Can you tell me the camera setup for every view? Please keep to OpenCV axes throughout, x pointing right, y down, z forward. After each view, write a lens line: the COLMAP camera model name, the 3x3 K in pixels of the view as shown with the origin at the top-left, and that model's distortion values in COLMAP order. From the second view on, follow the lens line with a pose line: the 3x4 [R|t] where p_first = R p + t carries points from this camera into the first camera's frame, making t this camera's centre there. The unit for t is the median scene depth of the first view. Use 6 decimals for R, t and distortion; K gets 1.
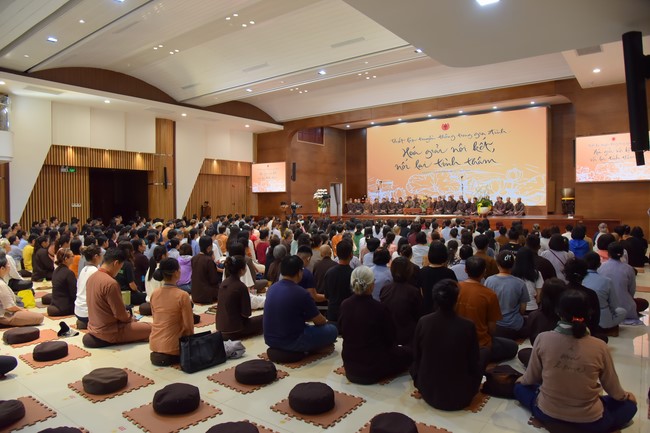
lens RADIAL K [[453.3, 0, 334.1], [0, 453.3, 225.6], [0, 0, 1]] dist [-0.071595, 0.030098]
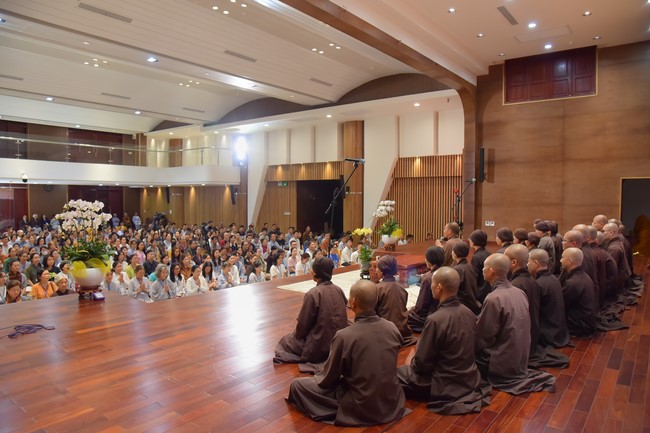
lens RADIAL K [[453.3, 0, 342.6], [0, 453.3, 216.1], [0, 0, 1]] dist [-0.071595, 0.030098]
pose [[0.011515, 0.046970, -0.998830, 0.467684], [-0.046992, 0.997818, 0.046381, -0.076453], [0.998829, 0.046403, 0.013697, 0.847111]]
